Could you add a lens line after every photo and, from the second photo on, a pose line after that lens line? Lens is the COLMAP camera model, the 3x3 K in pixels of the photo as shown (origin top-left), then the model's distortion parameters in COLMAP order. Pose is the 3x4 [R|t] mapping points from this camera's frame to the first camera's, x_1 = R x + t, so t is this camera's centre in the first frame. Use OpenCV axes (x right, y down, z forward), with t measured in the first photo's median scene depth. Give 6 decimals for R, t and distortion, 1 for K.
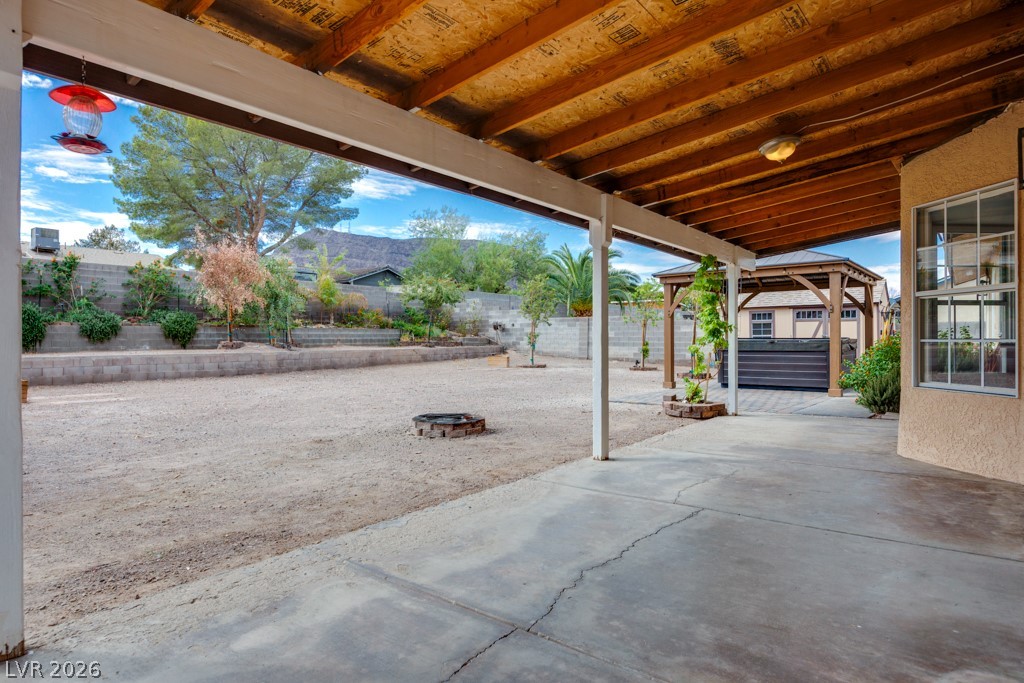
lens RADIAL K [[578.6, 0, 494.5], [0, 578.6, 335.1], [0, 0, 1]] dist [-0.014417, -0.001229]
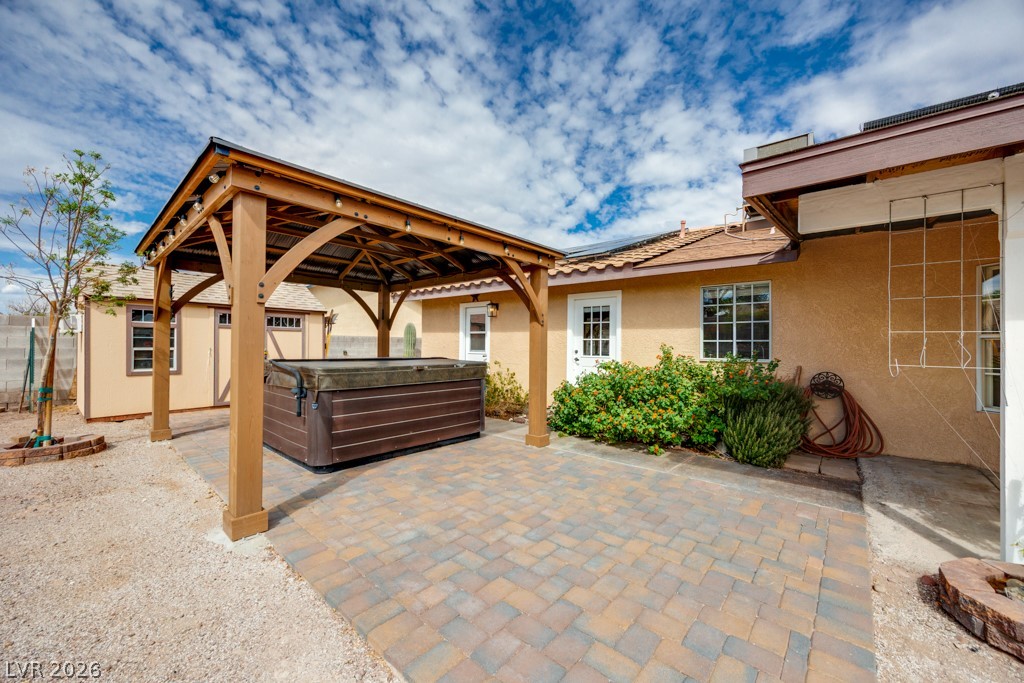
lens RADIAL K [[391.3, 0, 518.4], [0, 391.3, 342.5], [0, 0, 1]] dist [-0.001980, -0.000327]
pose [[0.022218, 0.012977, 0.999669, 0.080254], [-0.019658, 0.999728, -0.012541, -0.008310], [-0.999560, -0.019373, 0.022467, 0.662457]]
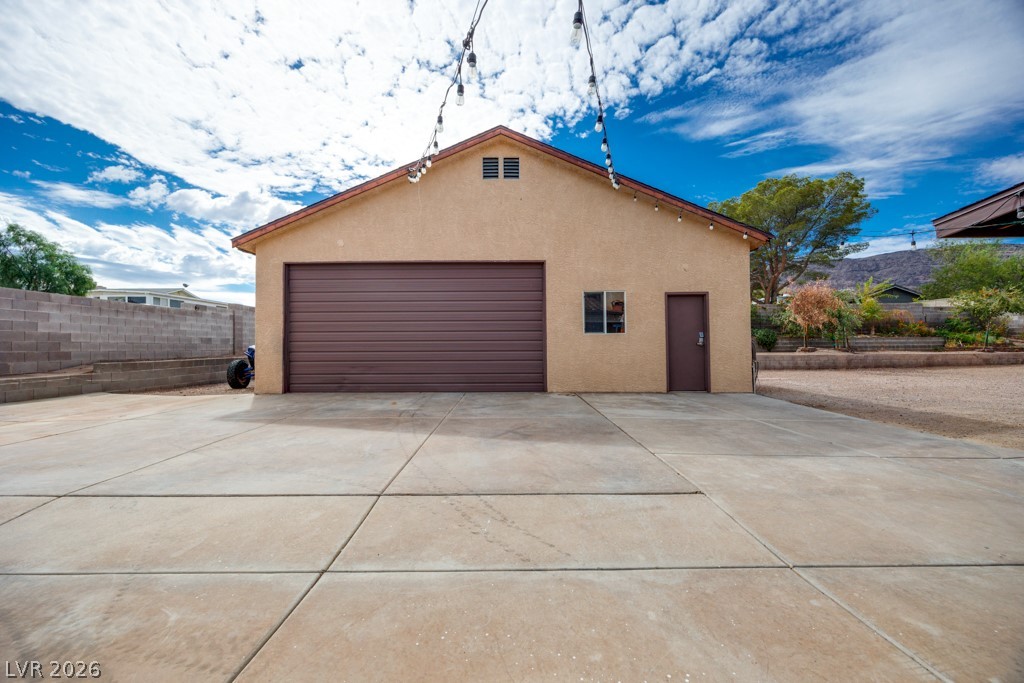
lens RADIAL K [[391.3, 0, 508.6], [0, 391.3, 341.6], [0, 0, 1]] dist [-0.001980, -0.000327]
pose [[0.619820, -0.014382, -0.784612, -0.139726], [0.009201, 0.999897, -0.011059, -0.000370], [0.784690, -0.000364, 0.619888, -0.319759]]
